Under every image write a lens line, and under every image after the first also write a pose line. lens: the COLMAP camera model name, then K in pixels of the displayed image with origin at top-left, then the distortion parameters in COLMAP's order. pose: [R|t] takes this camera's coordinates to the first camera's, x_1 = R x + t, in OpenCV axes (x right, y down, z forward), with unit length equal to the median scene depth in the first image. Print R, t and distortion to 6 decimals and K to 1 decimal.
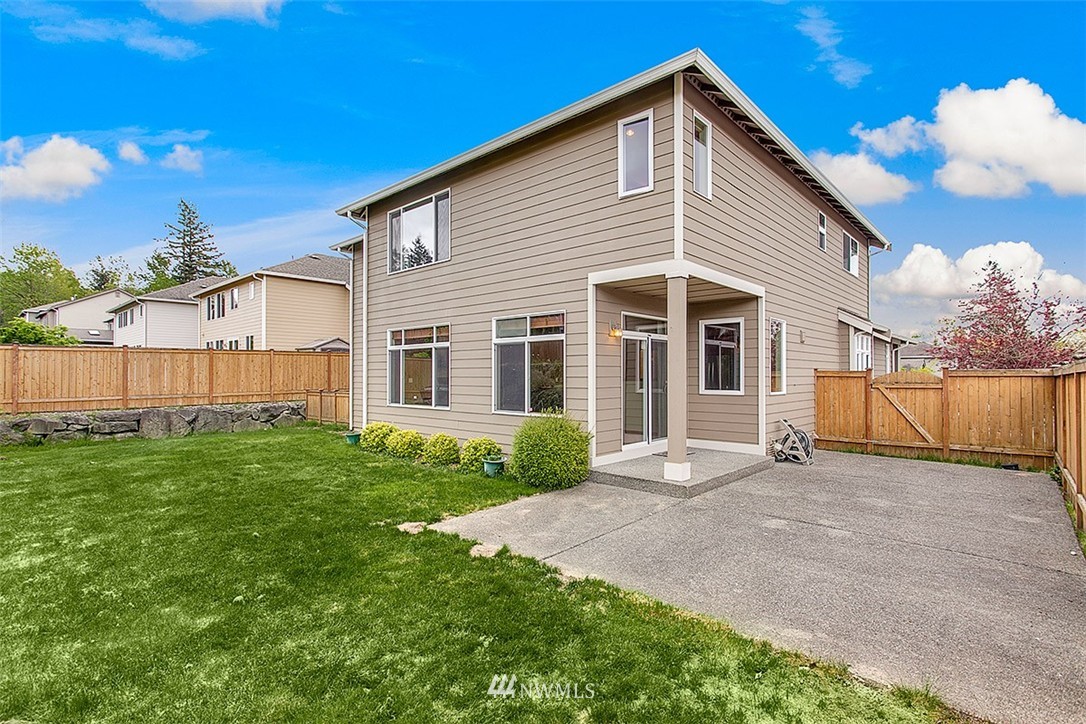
lens RADIAL K [[518.4, 0, 547.3], [0, 518.4, 363.4], [0, 0, 1]] dist [-0.003046, 0.002860]
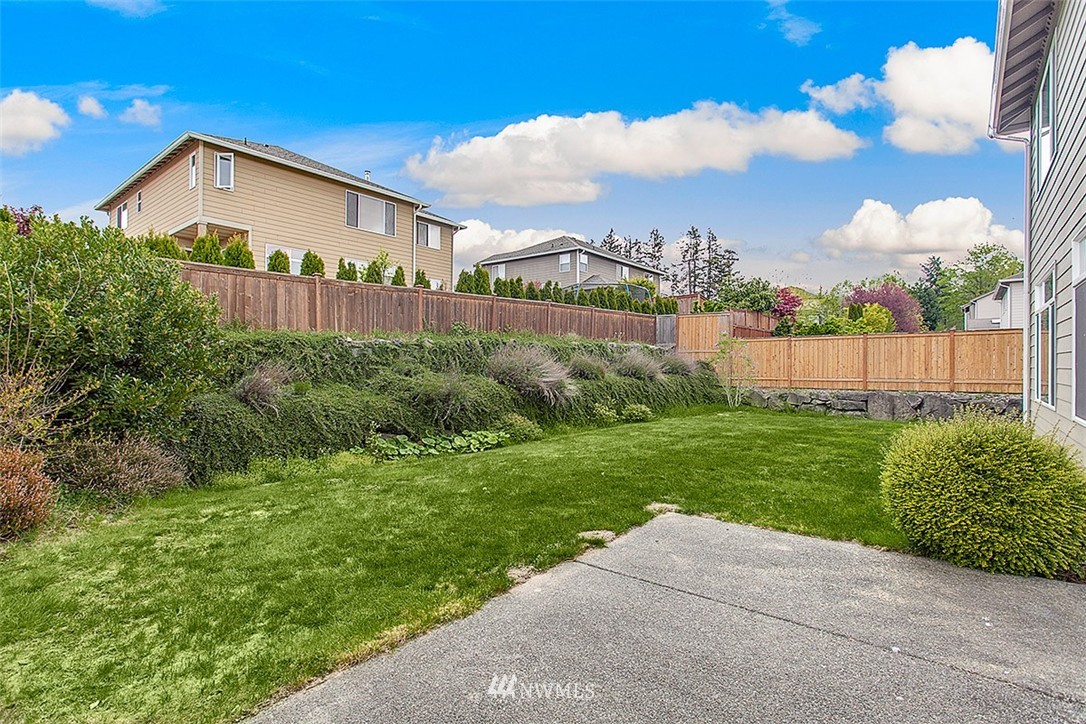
lens RADIAL K [[518.4, 0, 547.1], [0, 518.4, 342.7], [0, 0, 1]] dist [-0.003046, 0.002860]
pose [[0.055812, -0.038992, -0.997680, 0.581852], [0.017184, 0.999127, -0.038087, 0.041451], [0.998293, -0.015019, 0.056433, 0.636689]]
